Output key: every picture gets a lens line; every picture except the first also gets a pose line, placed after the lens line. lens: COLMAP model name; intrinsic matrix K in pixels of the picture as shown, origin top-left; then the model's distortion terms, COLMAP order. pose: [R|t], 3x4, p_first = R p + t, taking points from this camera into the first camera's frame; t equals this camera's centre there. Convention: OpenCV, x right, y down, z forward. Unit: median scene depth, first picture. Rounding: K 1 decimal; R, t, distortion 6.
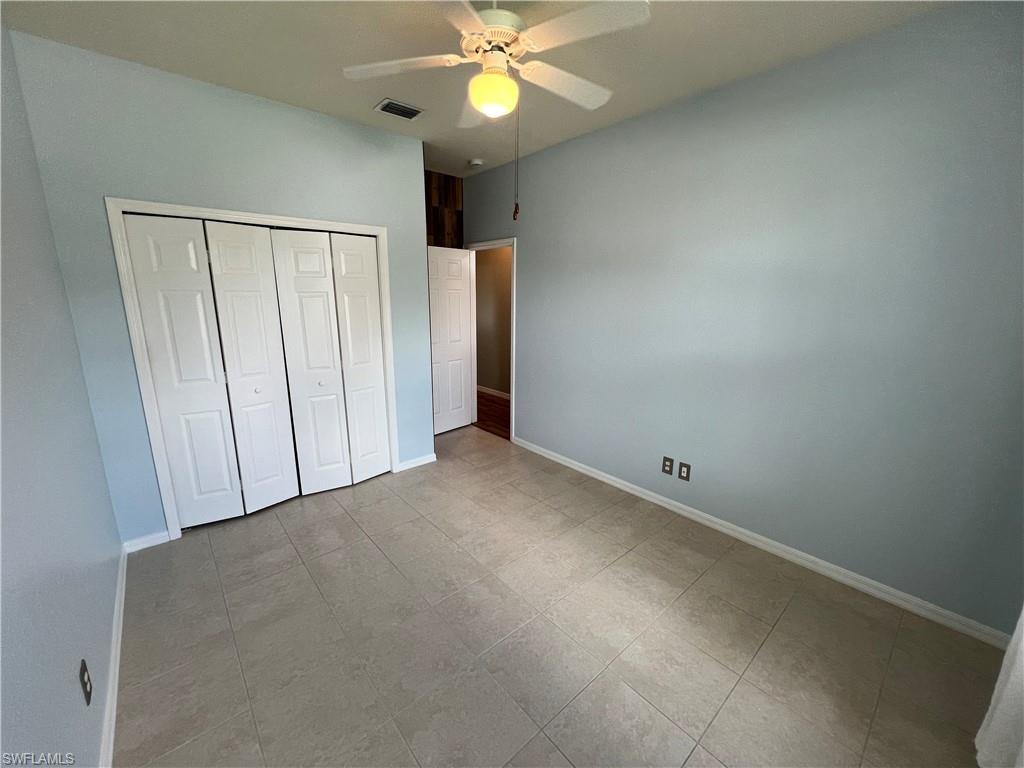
lens RADIAL K [[409.2, 0, 513.6], [0, 409.2, 384.4], [0, 0, 1]] dist [-0.000164, 0.000464]
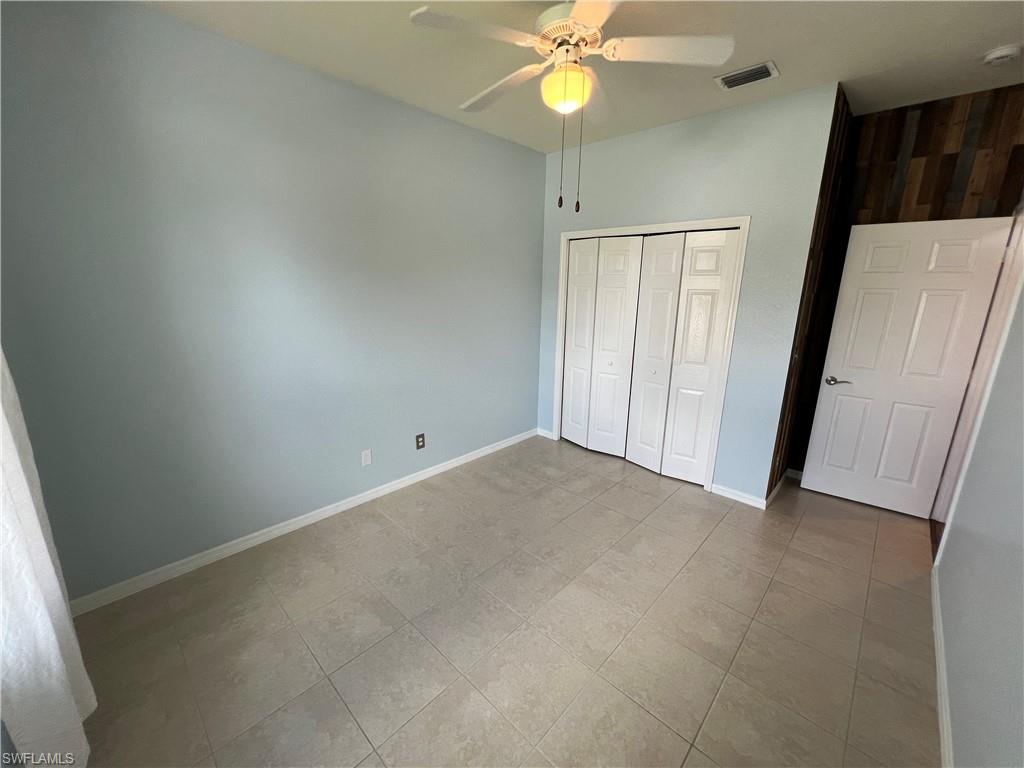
lens RADIAL K [[409.2, 0, 508.5], [0, 409.2, 385.1], [0, 0, 1]] dist [-0.000164, 0.000464]
pose [[0.089348, 0.238526, -0.967017, 0.655925], [-0.233459, 0.948868, 0.212478, -0.127156], [0.968253, 0.206774, 0.140465, 0.534191]]
